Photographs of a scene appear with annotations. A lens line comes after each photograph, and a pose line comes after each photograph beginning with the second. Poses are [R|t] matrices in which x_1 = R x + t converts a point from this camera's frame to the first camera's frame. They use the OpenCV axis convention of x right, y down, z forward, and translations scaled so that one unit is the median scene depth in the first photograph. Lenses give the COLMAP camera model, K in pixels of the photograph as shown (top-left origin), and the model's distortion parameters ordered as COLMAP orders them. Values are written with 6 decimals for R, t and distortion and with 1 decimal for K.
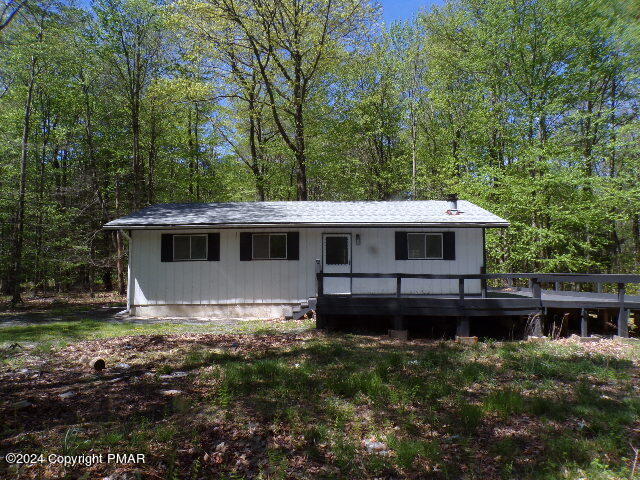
lens RADIAL K [[445.0, 0, 321.0], [0, 445.0, 236.8], [0, 0, 1]] dist [-0.002964, -0.000459]
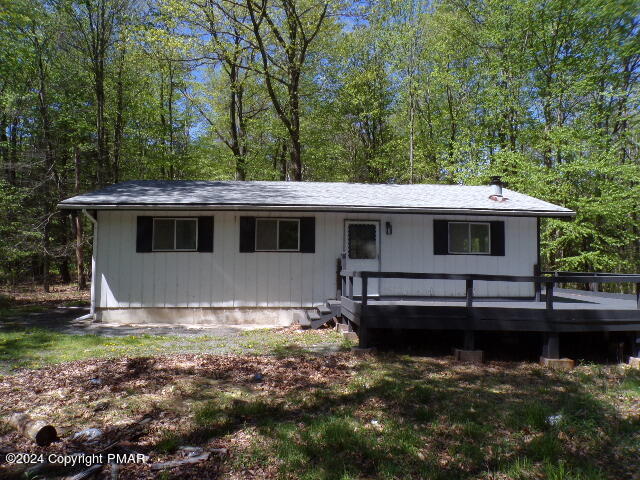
lens RADIAL K [[449.5, 0, 320.0], [0, 449.5, 240.0], [0, 0, 1]] dist [0.007118, 0.002712]
pose [[0.997611, 0.017926, 0.066718, -0.093331], [-0.019680, 0.999475, 0.025727, 0.008423], [-0.066222, -0.026978, 0.997440, 0.198109]]
